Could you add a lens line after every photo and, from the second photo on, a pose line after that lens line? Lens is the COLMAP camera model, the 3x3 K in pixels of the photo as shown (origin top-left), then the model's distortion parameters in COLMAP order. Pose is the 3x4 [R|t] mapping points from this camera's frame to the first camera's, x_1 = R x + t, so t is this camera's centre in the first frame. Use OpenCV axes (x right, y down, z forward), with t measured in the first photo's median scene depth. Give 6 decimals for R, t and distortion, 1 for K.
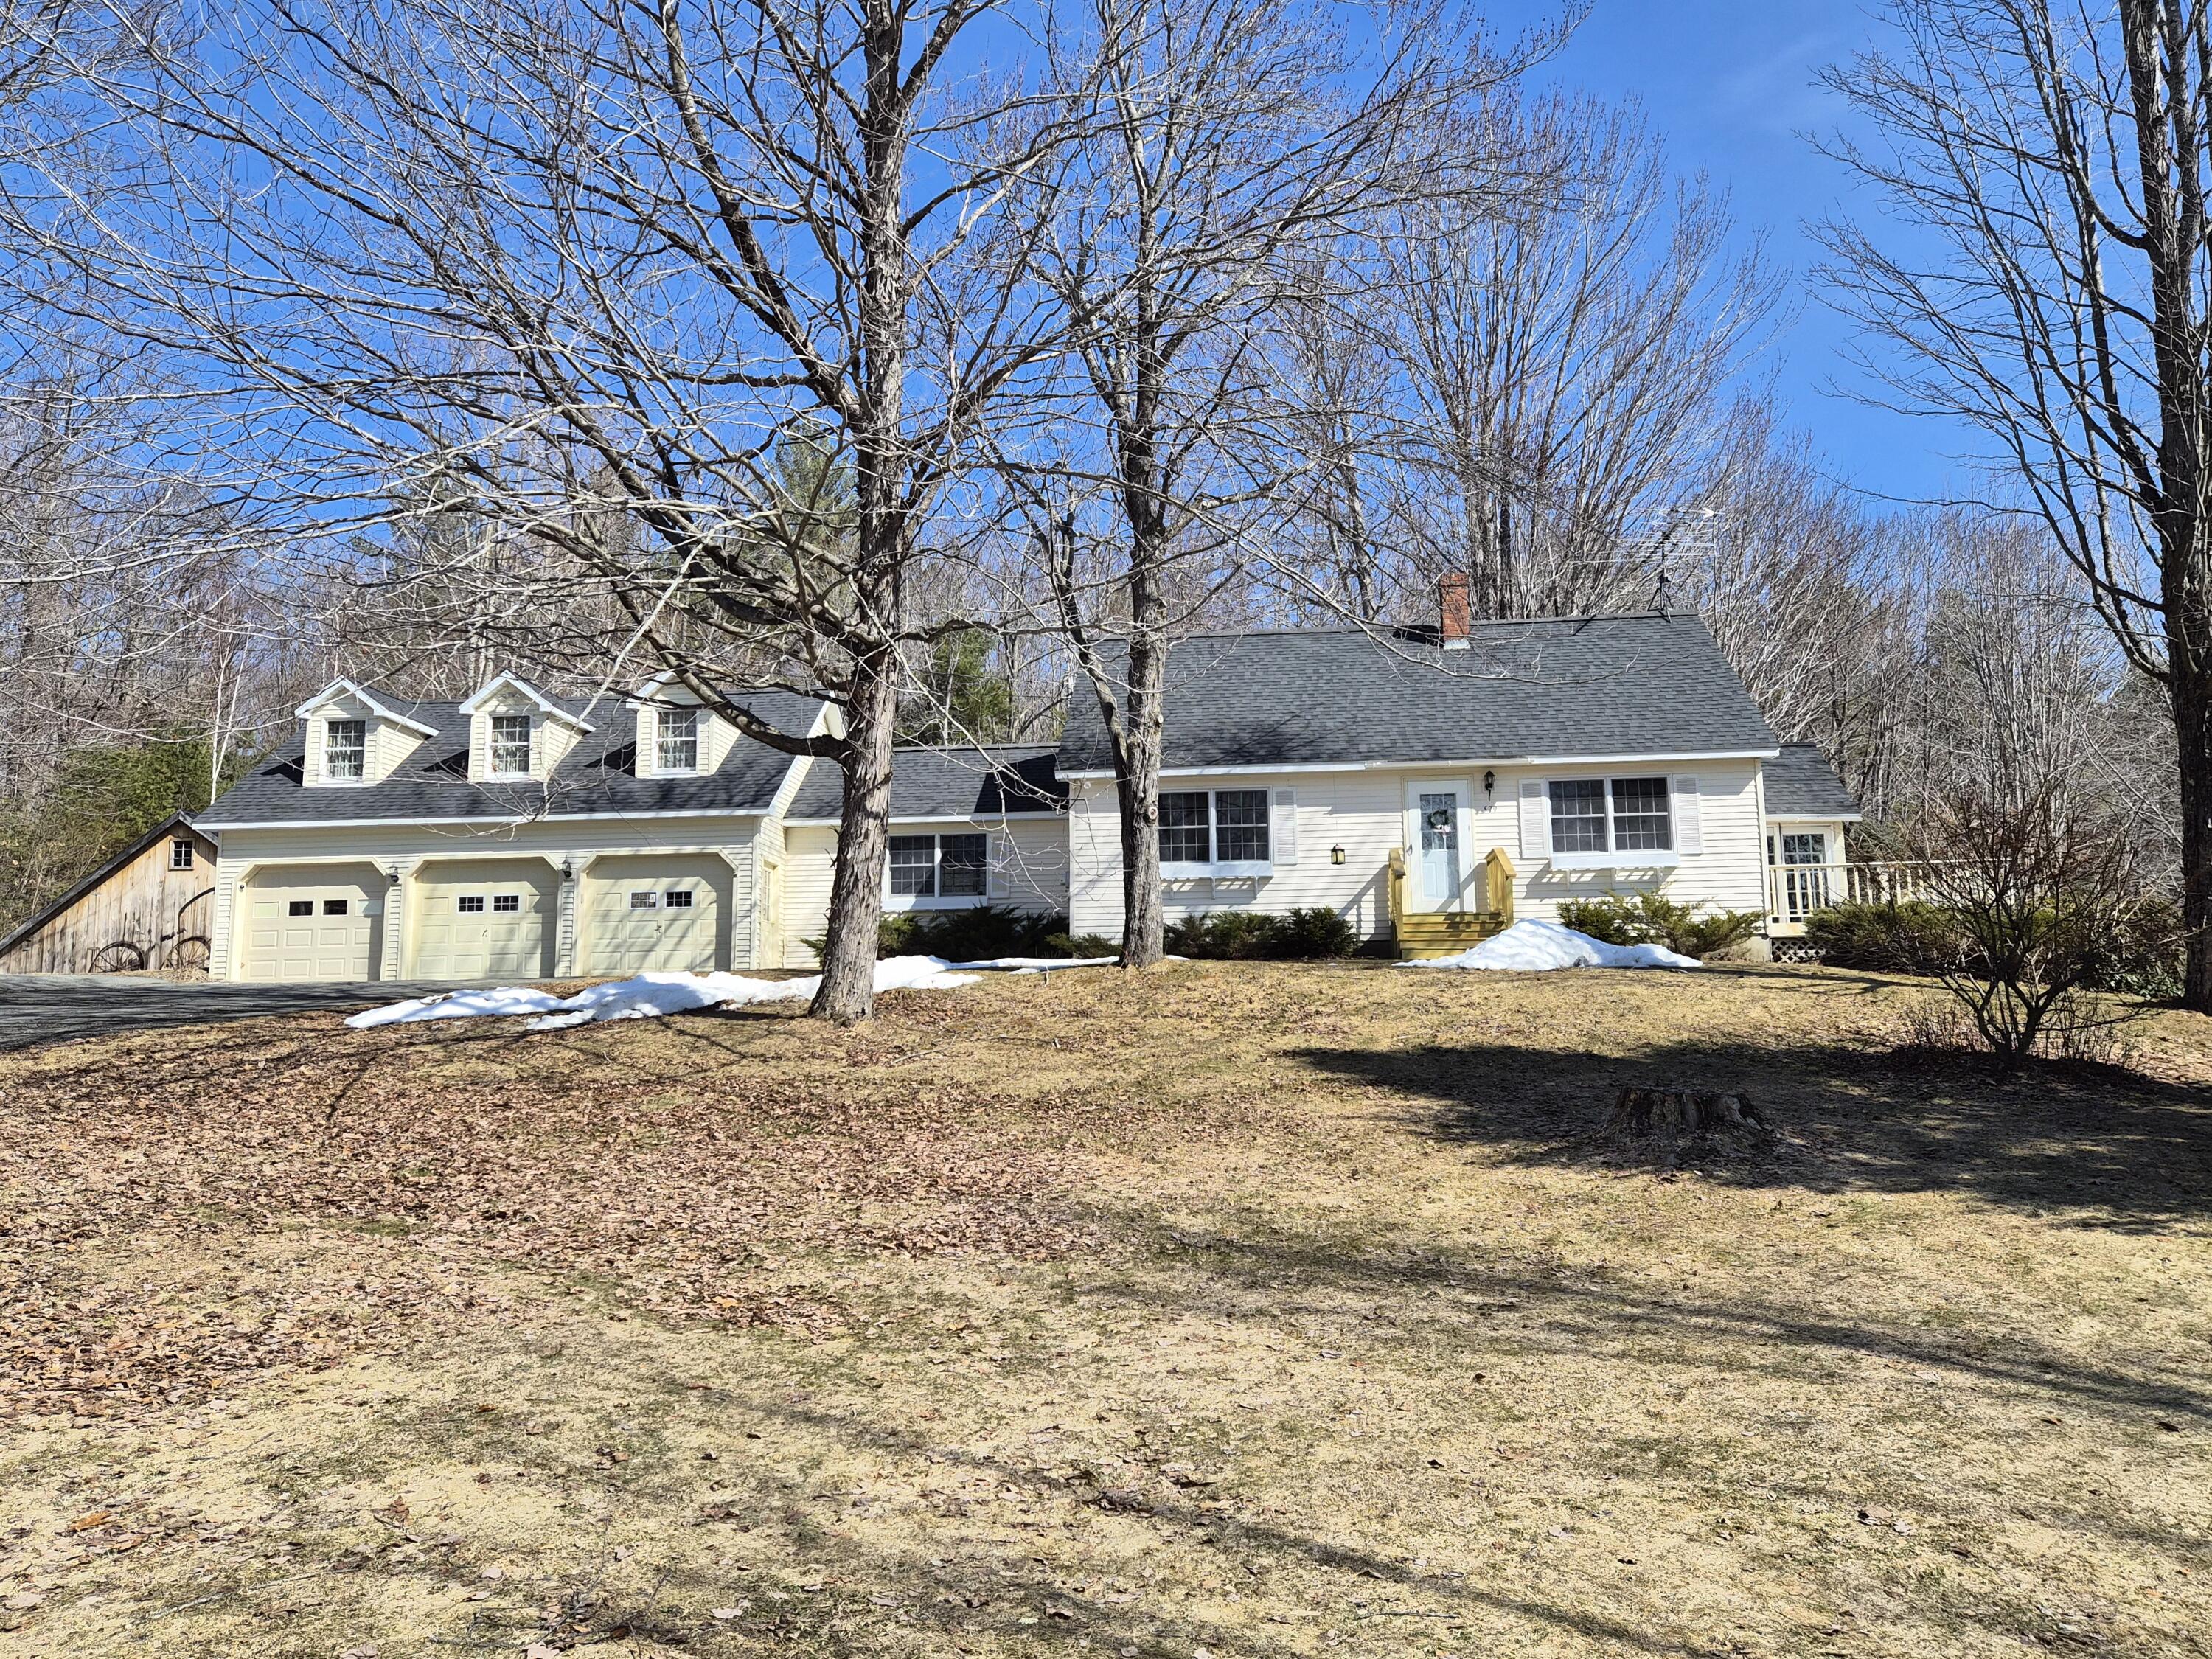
lens RADIAL K [[1649.0, 0, 1113.6], [0, 1649.0, 816.7], [0, 0, 1]] dist [0.090741, -0.087300]
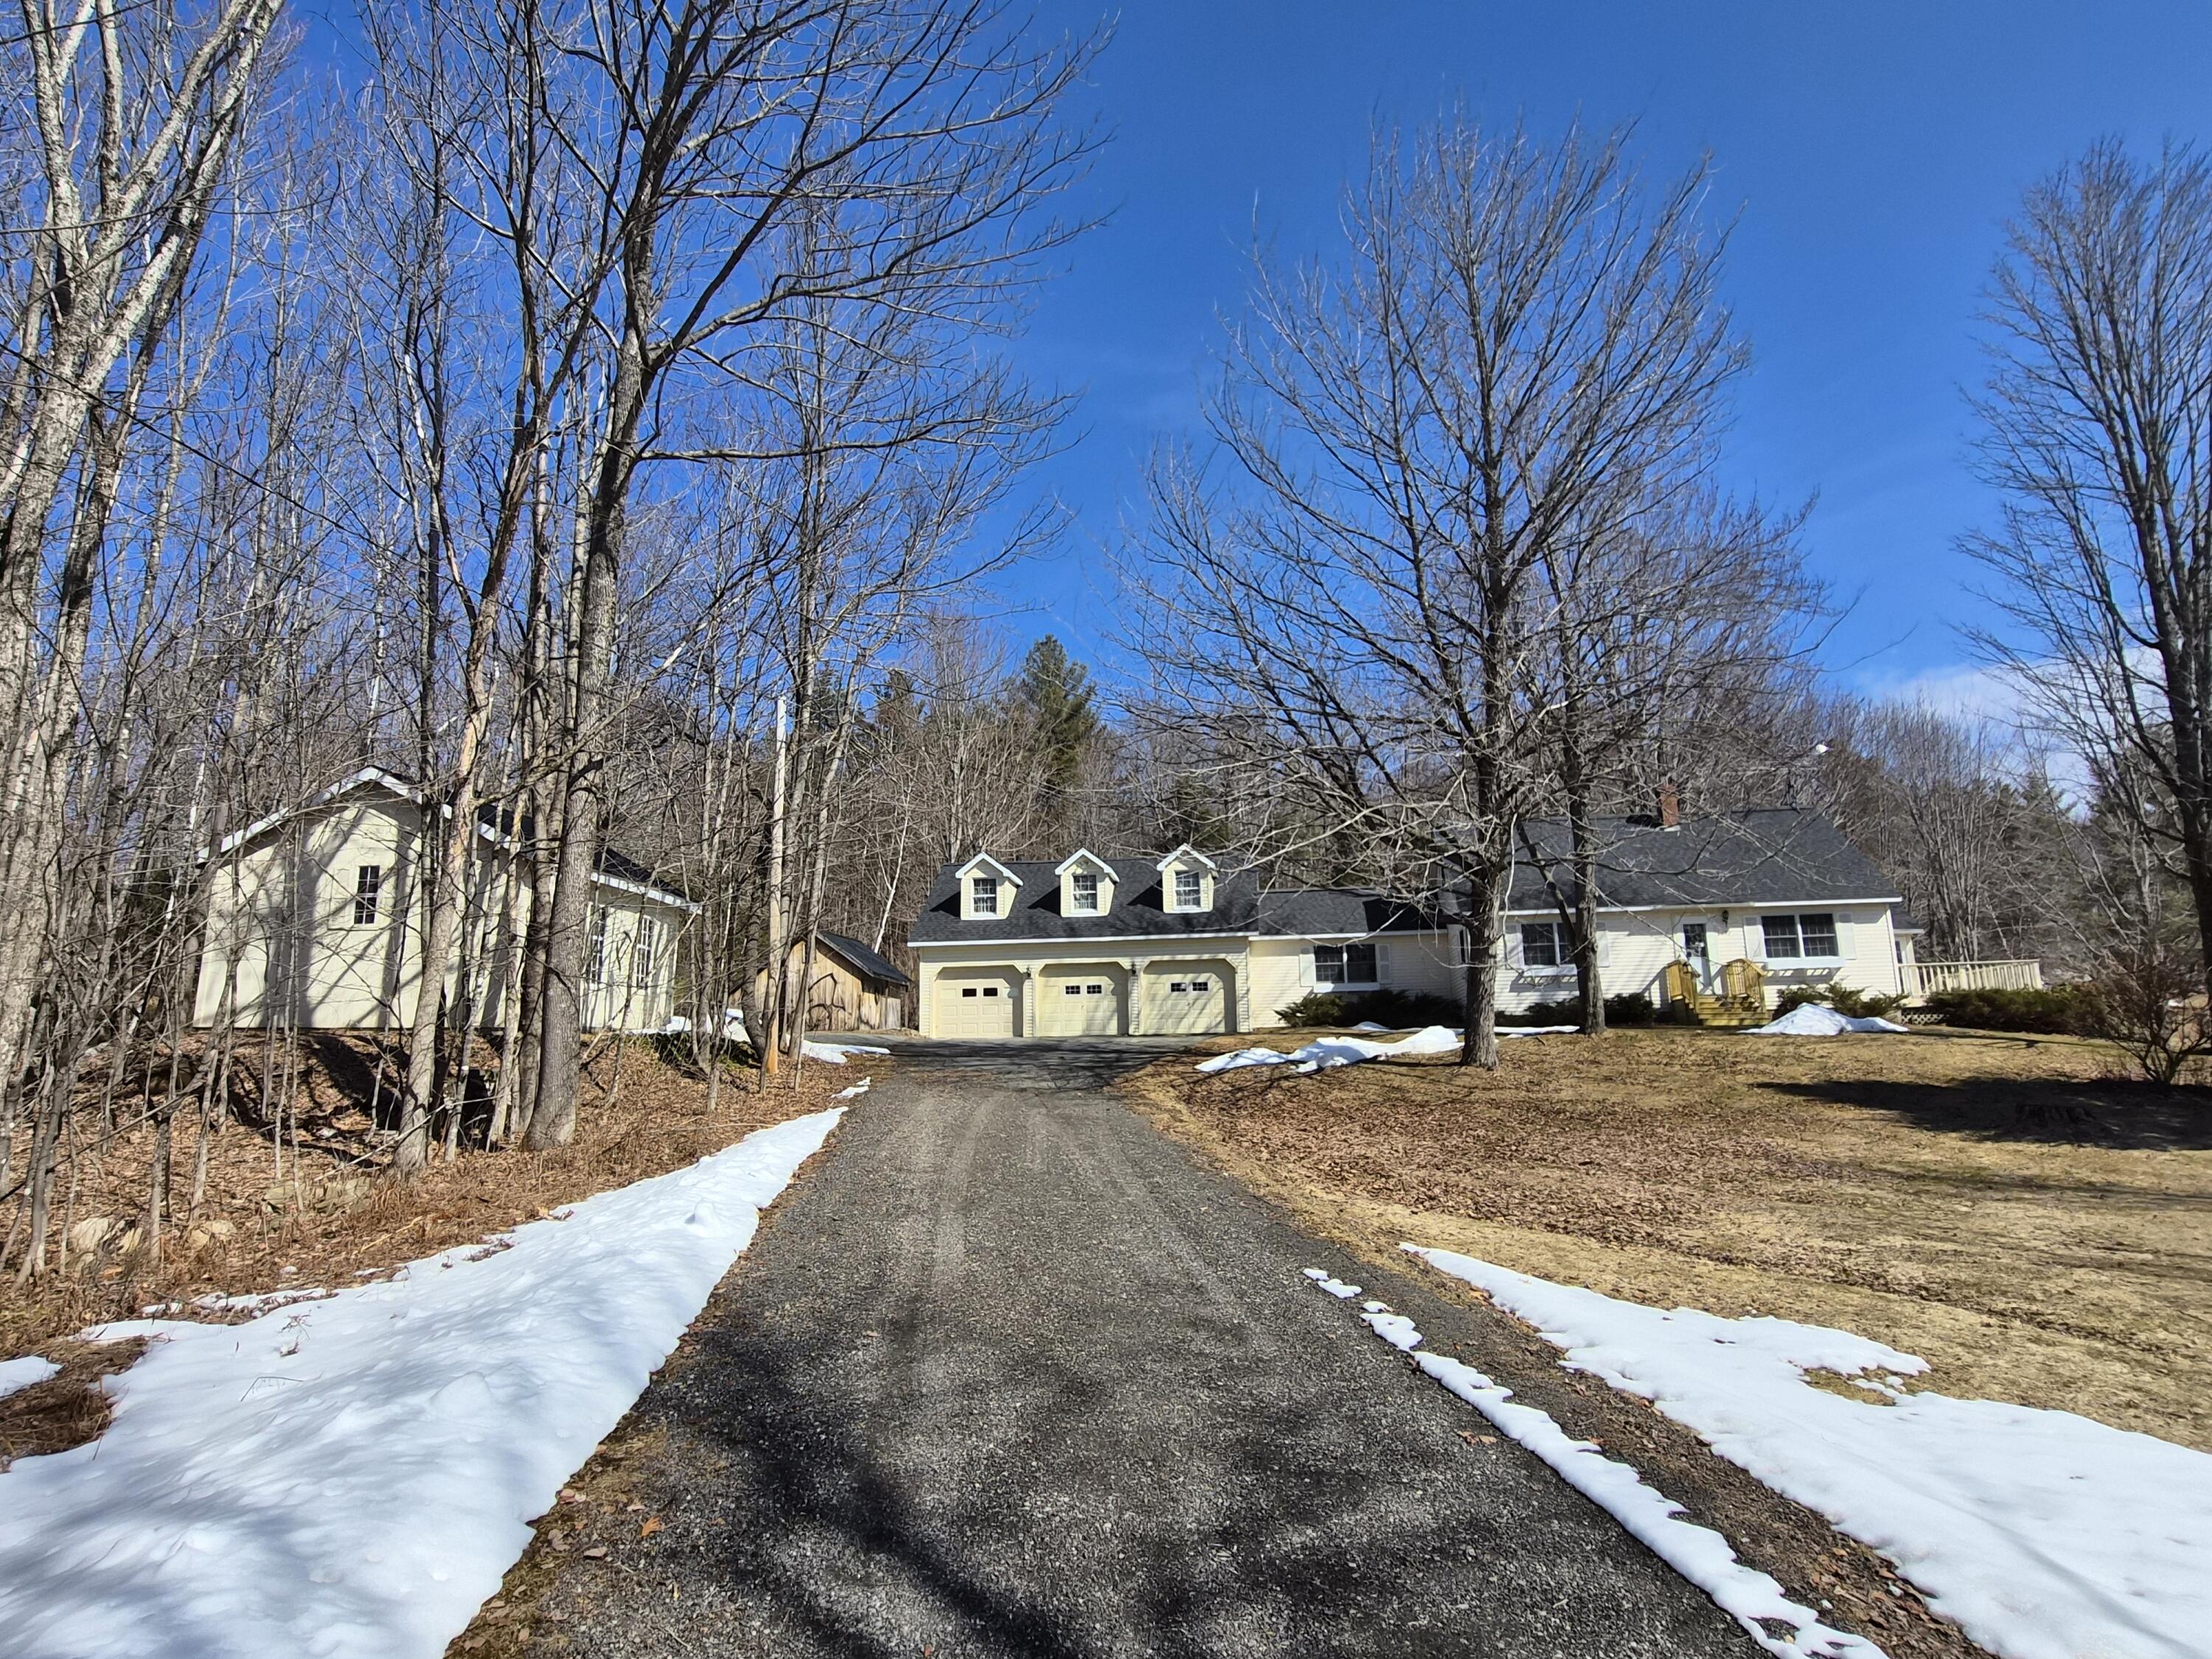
lens RADIAL K [[1232.8, 0, 1106.0], [0, 1232.8, 829.5], [0, 0, 1]] dist [-0.006056, 0.001322]
pose [[0.999425, -0.011965, -0.031724, -0.368595], [0.010388, 0.998724, -0.049426, -0.055119], [0.032275, 0.049068, 0.998274, -0.280658]]
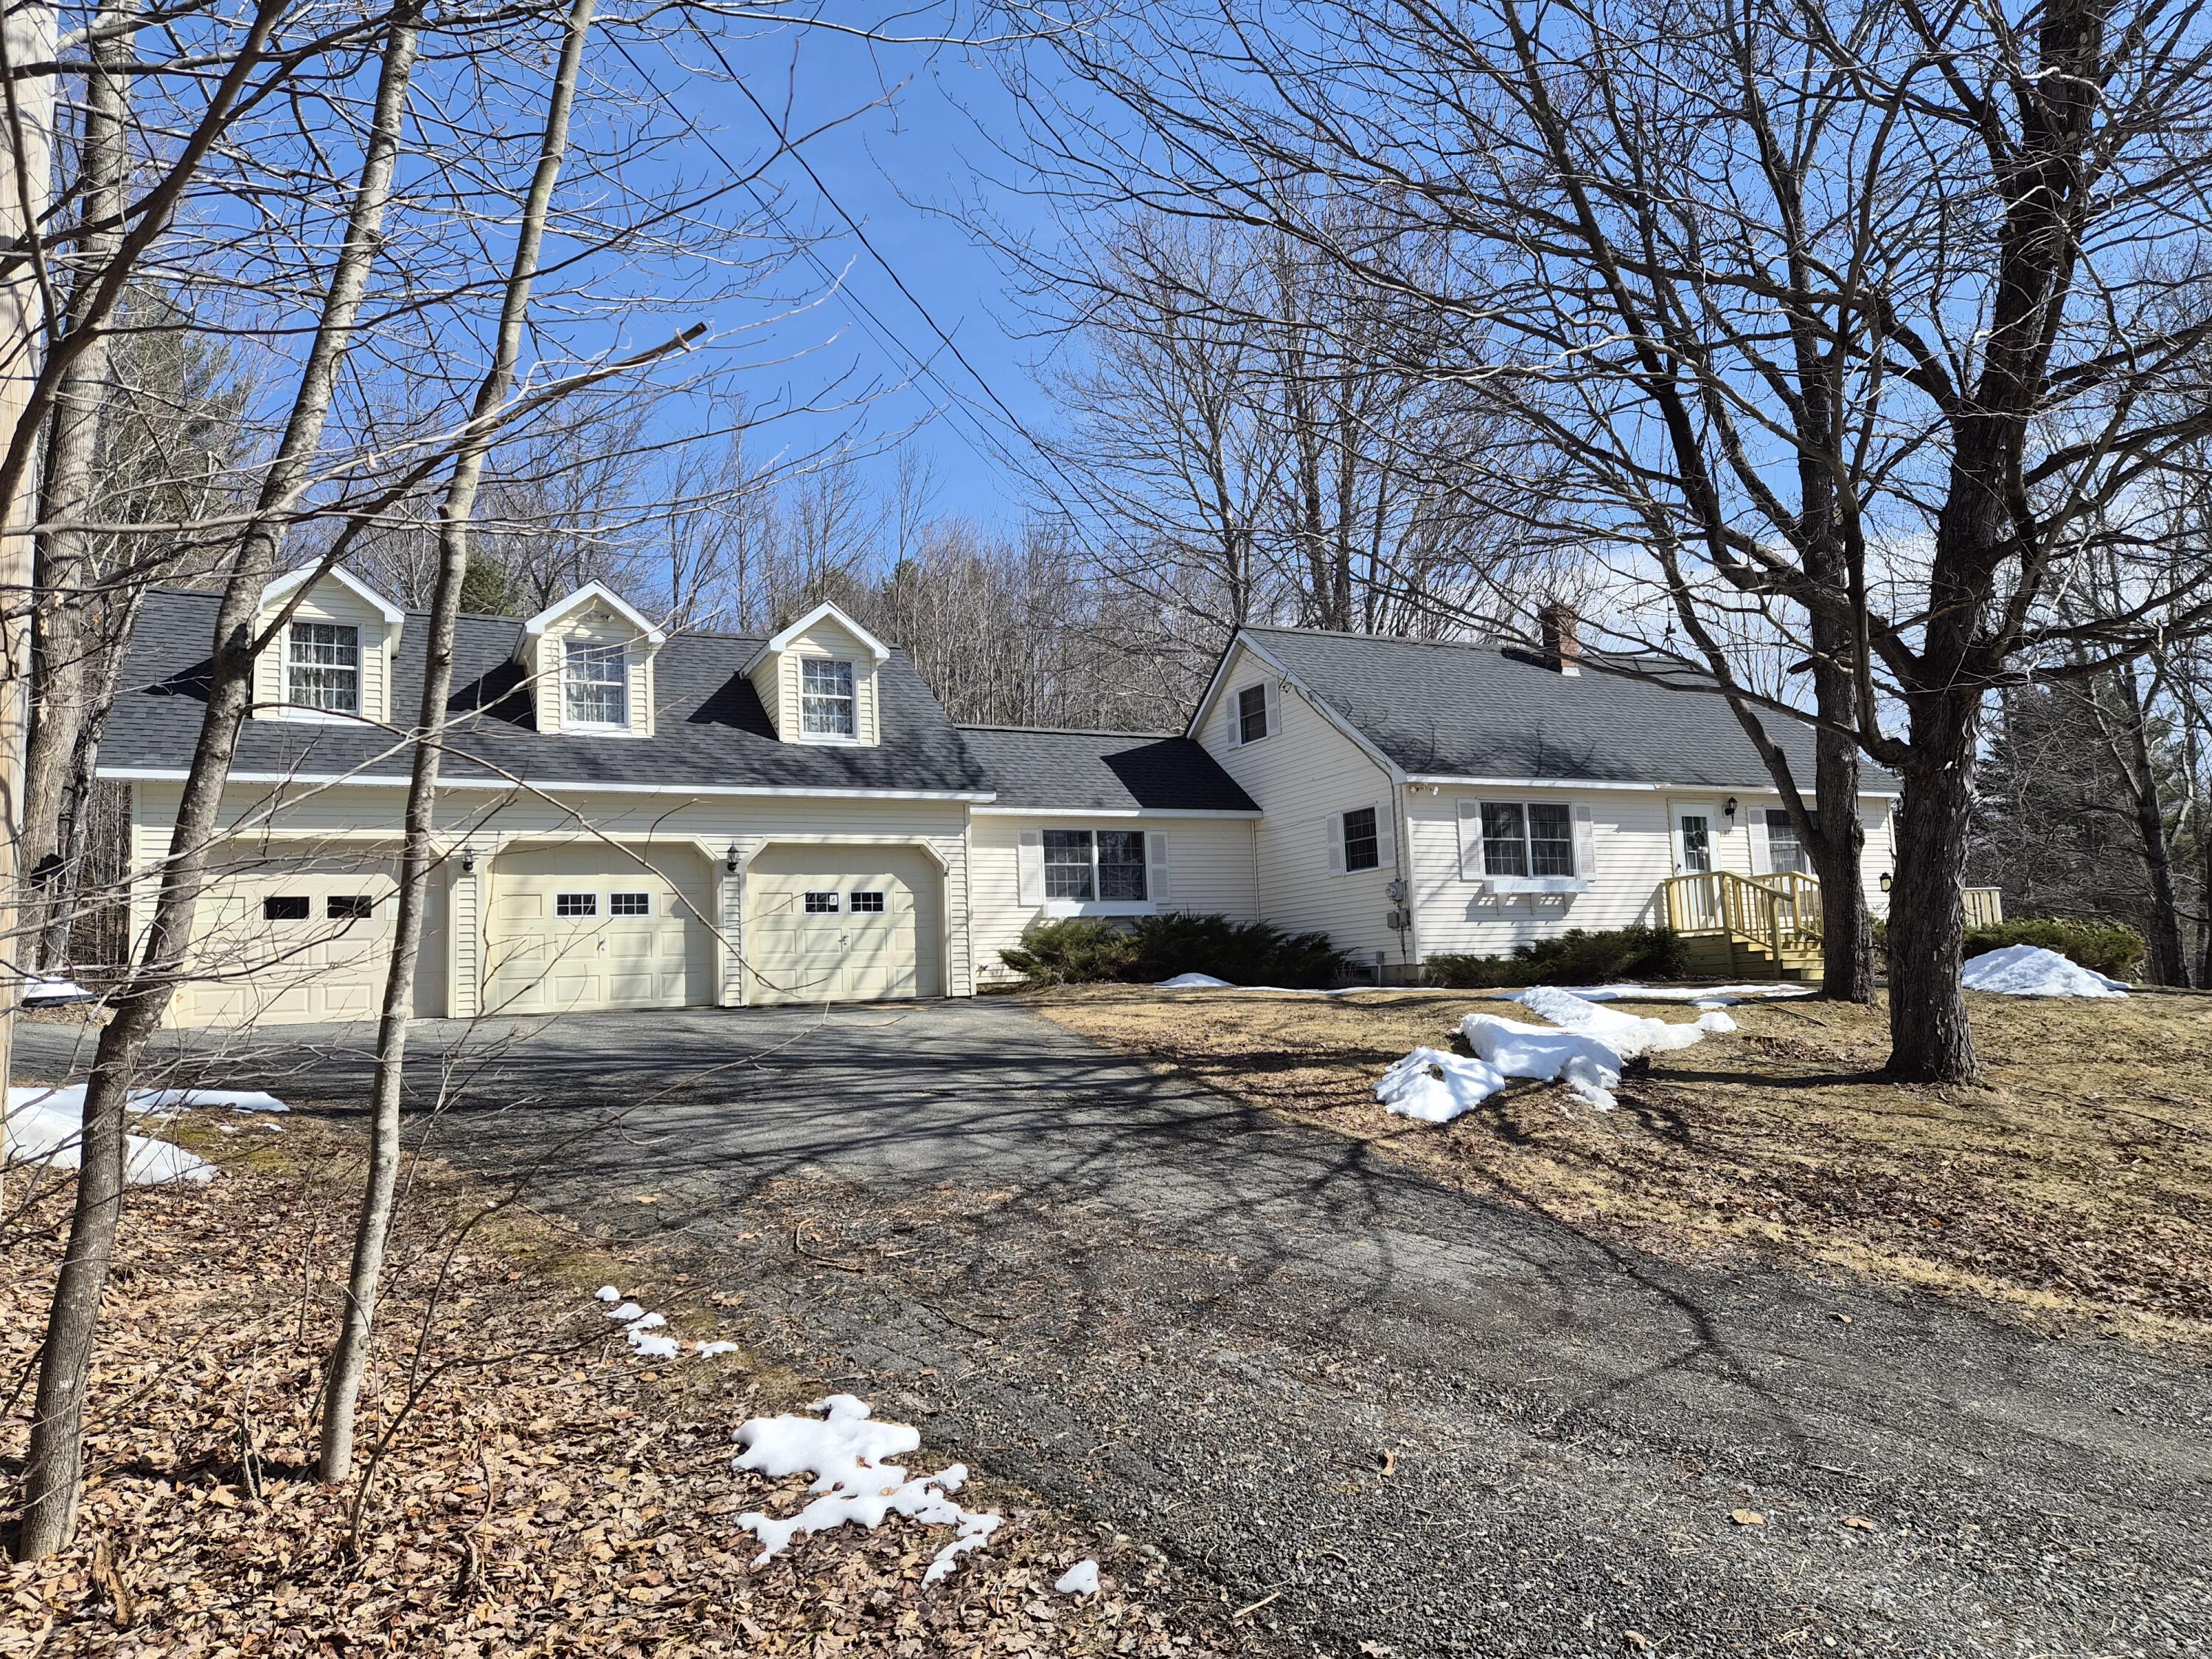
lens RADIAL K [[1480.3, 0, 1117.4], [0, 1480.3, 832.6], [0, 0, 1]] dist [0.066424, -0.047776]
pose [[0.840528, 0.036805, 0.540517, -0.635558], [-0.047426, 0.998858, 0.005734, 0.008479], [-0.539689, -0.030454, 0.841313, 0.406079]]
